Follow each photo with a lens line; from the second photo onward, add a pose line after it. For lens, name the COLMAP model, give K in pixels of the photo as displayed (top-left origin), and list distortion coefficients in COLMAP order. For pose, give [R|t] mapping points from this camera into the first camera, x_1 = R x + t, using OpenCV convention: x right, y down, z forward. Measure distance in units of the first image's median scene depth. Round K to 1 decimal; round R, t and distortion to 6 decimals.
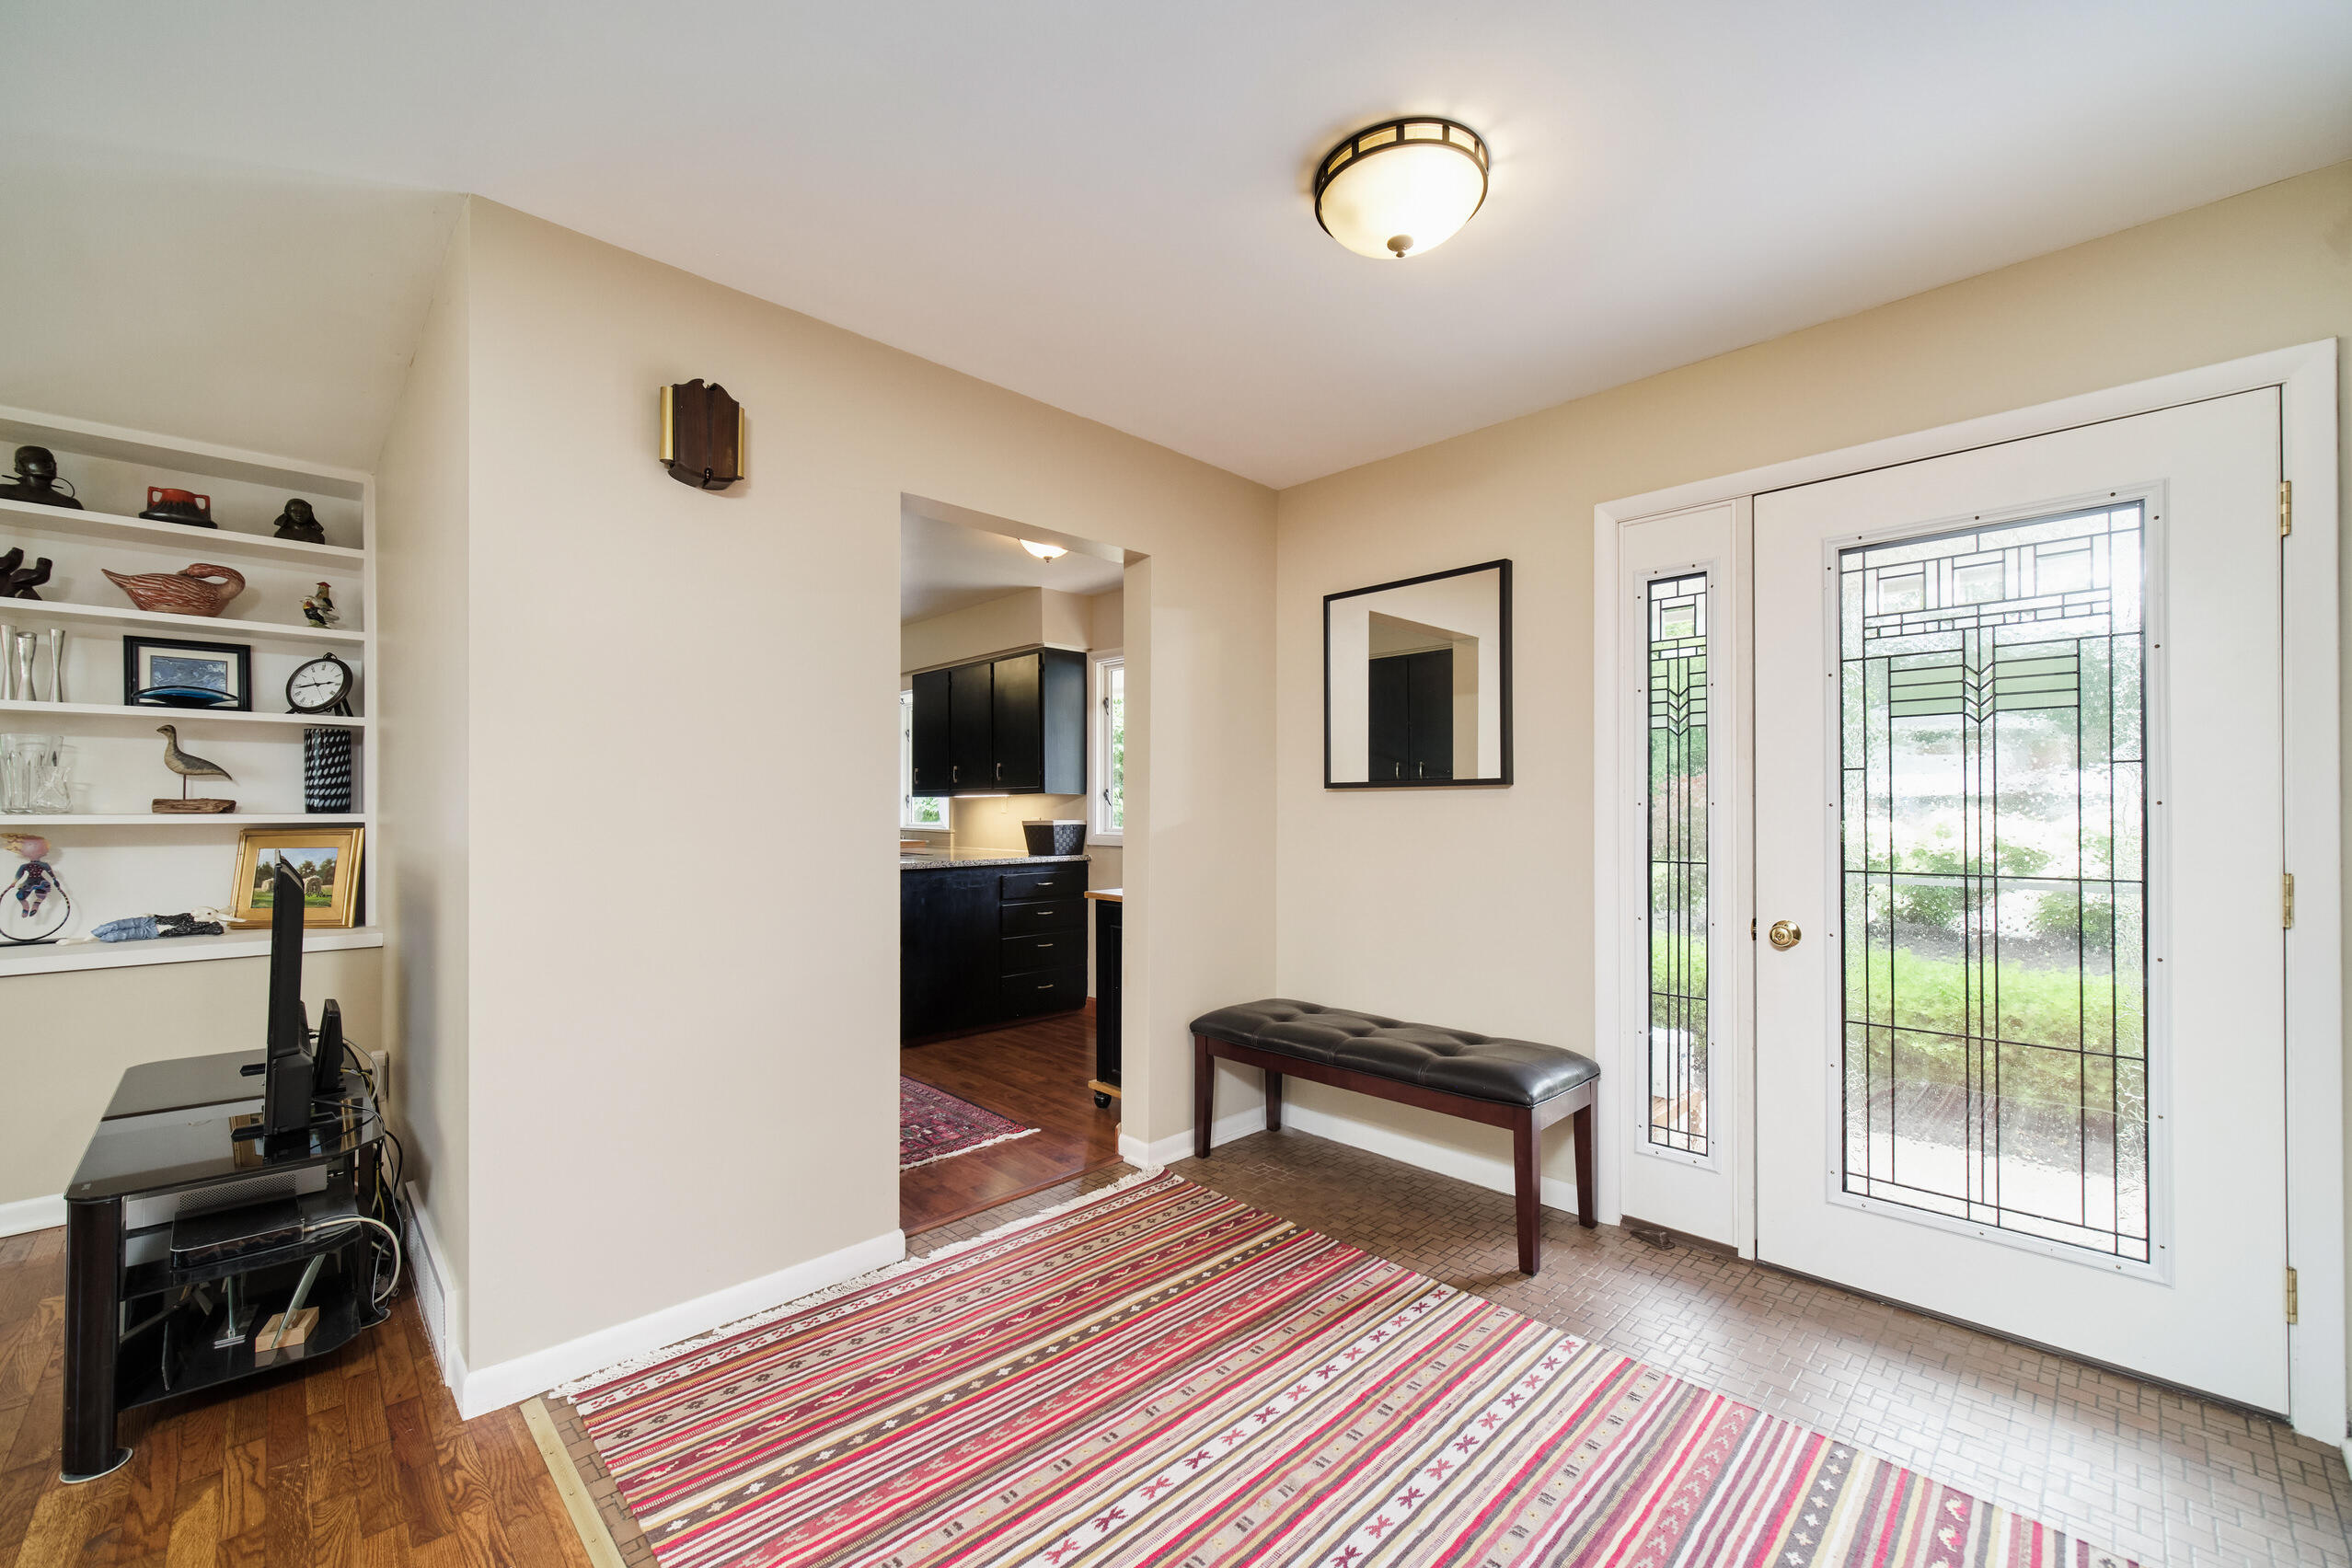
lens RADIAL K [[944.2, 0, 1178.0], [0, 944.2, 777.1], [0, 0, 1]] dist [0.003441, 0.000061]
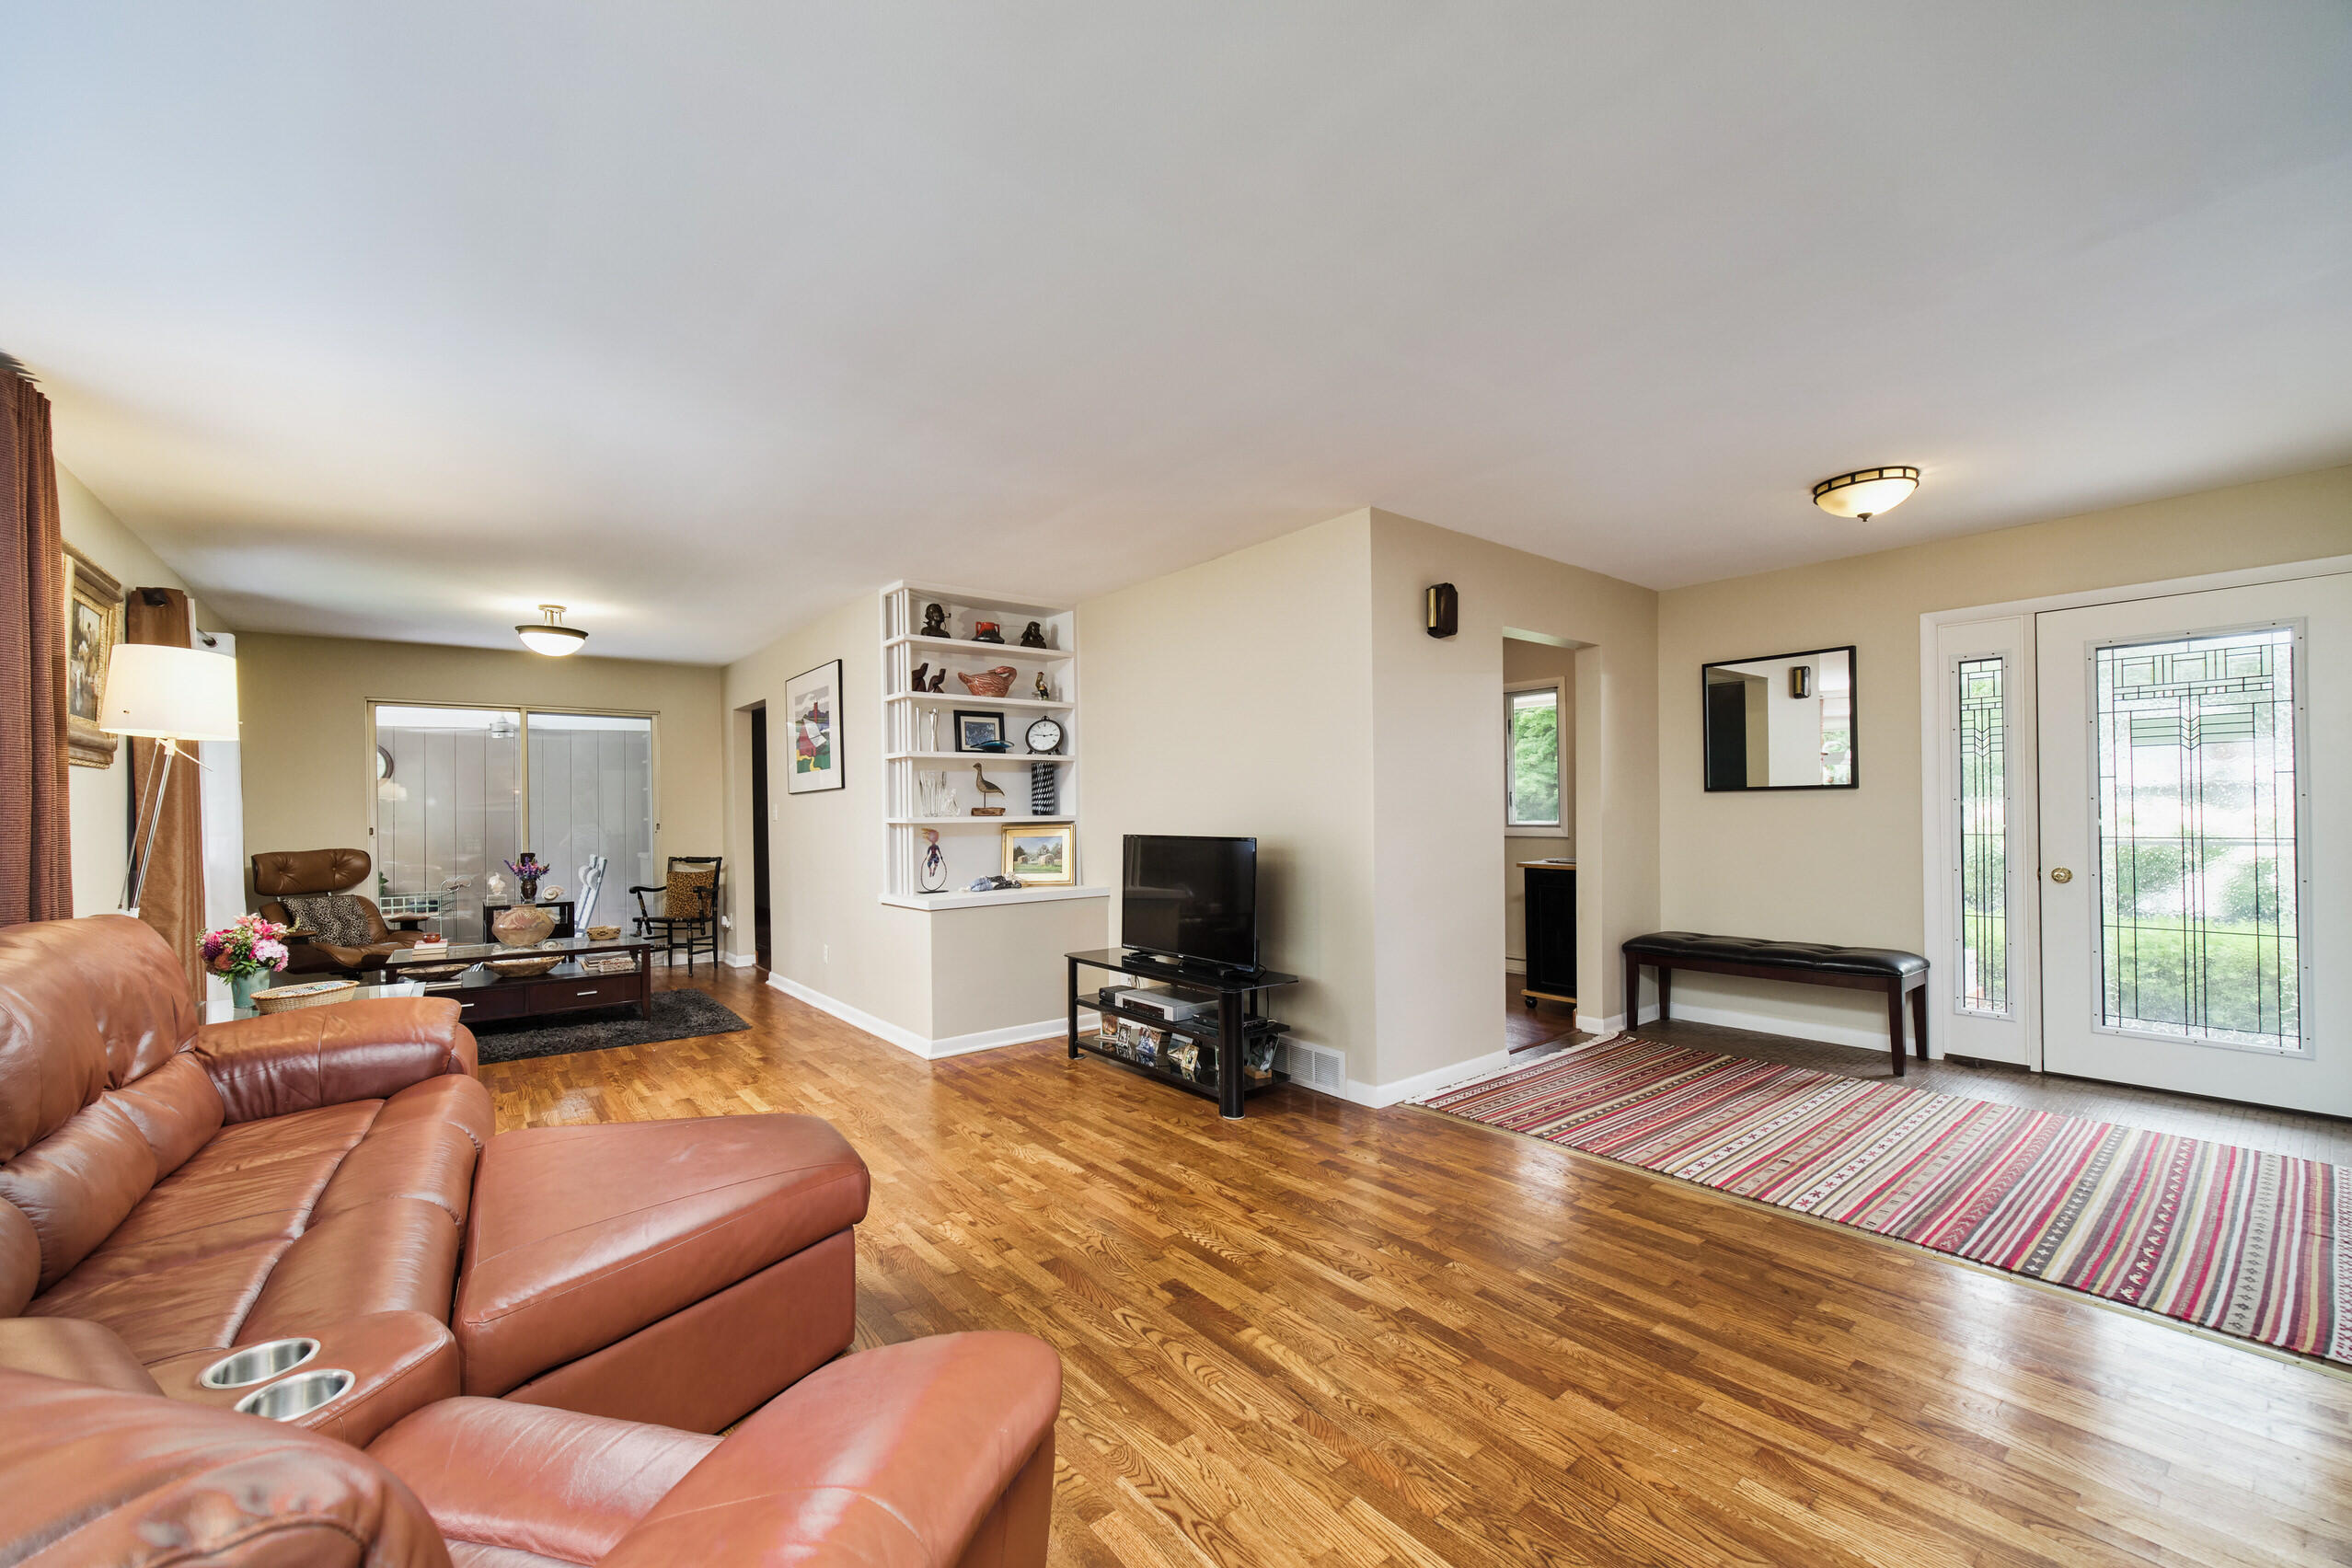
lens RADIAL K [[933.9, 0, 1176.0], [0, 933.9, 784.0], [0, 0, 1]] dist [-0.000088, 0.000186]
pose [[0.994584, -0.013979, -0.102996, -0.556391], [0.014727, 0.999870, 0.006504, -0.023899], [0.102892, -0.007986, 0.994661, -0.601589]]
